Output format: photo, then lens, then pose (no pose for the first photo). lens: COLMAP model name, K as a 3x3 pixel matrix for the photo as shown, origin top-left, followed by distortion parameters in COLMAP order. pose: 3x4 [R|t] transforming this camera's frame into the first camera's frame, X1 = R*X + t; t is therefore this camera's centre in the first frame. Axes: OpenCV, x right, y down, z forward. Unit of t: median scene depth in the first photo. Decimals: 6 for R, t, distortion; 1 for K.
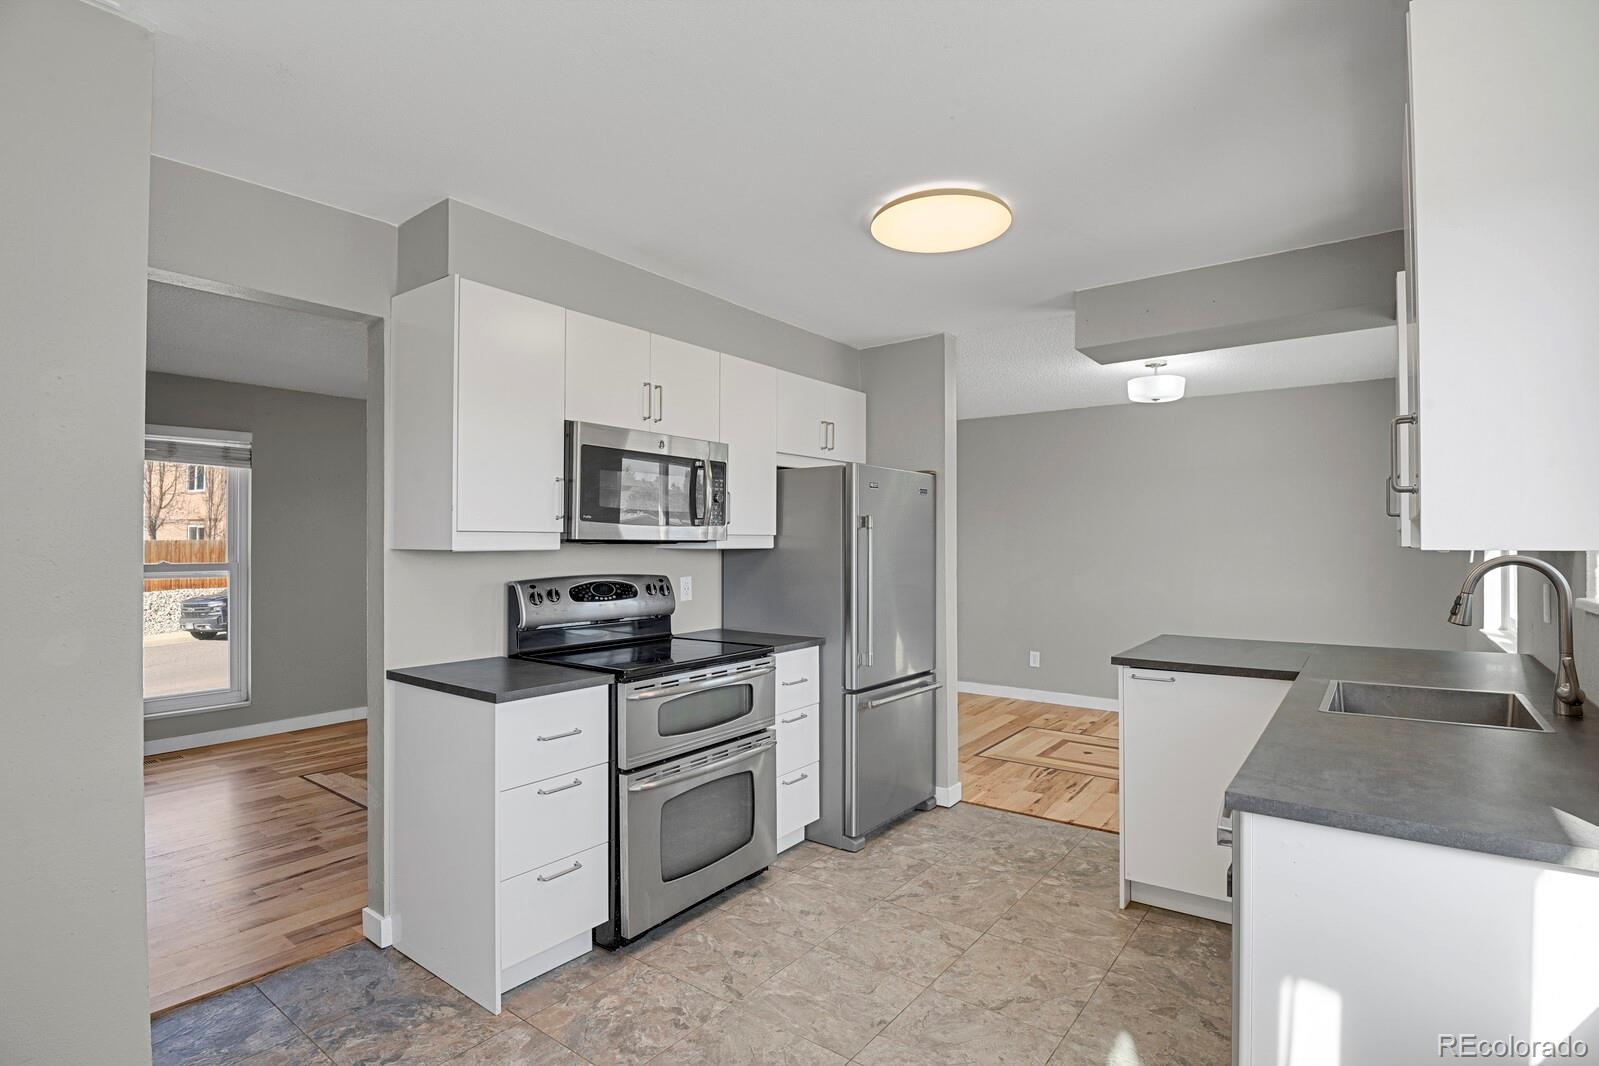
lens RADIAL K [[780.5, 0, 804.0], [0, 780.5, 540.2], [0, 0, 1]] dist [-0.019472, -0.006356]
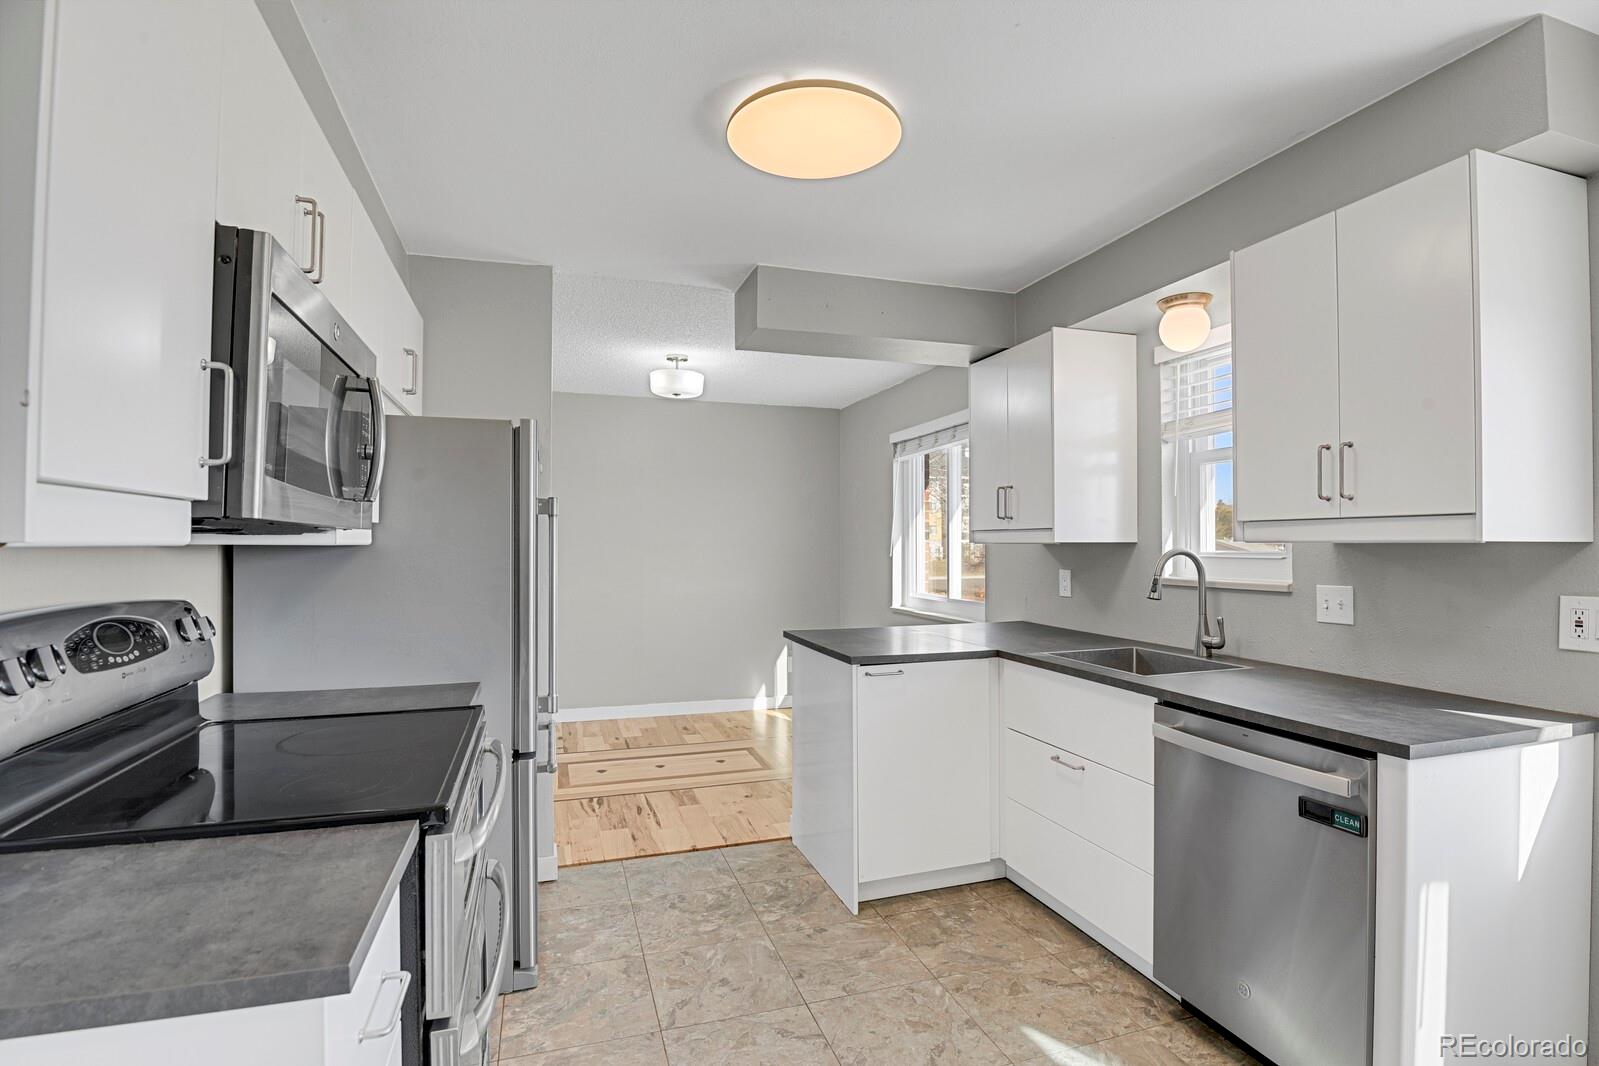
lens RADIAL K [[780.5, 0, 804.0], [0, 780.5, 540.2], [0, 0, 1]] dist [-0.019472, -0.006356]
pose [[0.572704, 0.005497, 0.819744, -0.308920], [-0.004857, 0.999983, -0.003312, 0.006619], [-0.819748, -0.002084, 0.572721, 0.357082]]
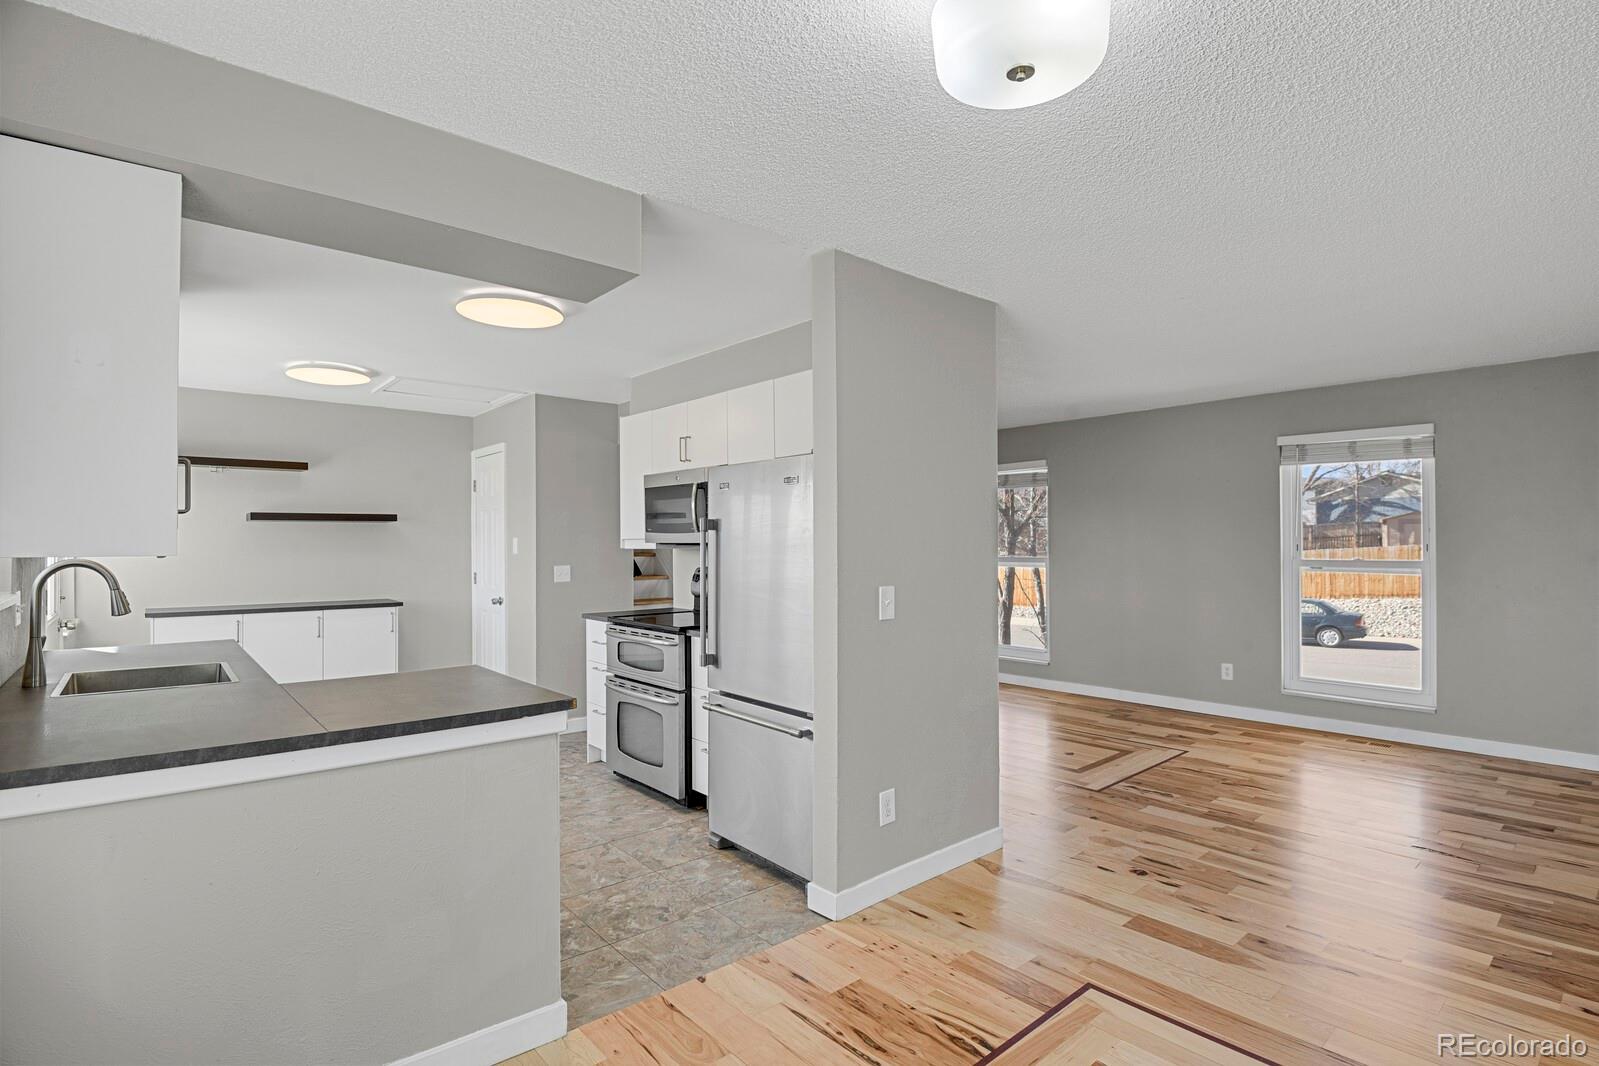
lens RADIAL K [[780.5, 0, 804.0], [0, 780.5, 540.2], [0, 0, 1]] dist [-0.019472, -0.006356]
pose [[-0.213552, -0.001619, -0.976930, 0.902123], [0.007259, 0.999968, -0.003244, 0.000764], [0.976905, -0.007784, -0.213534, 1.156765]]
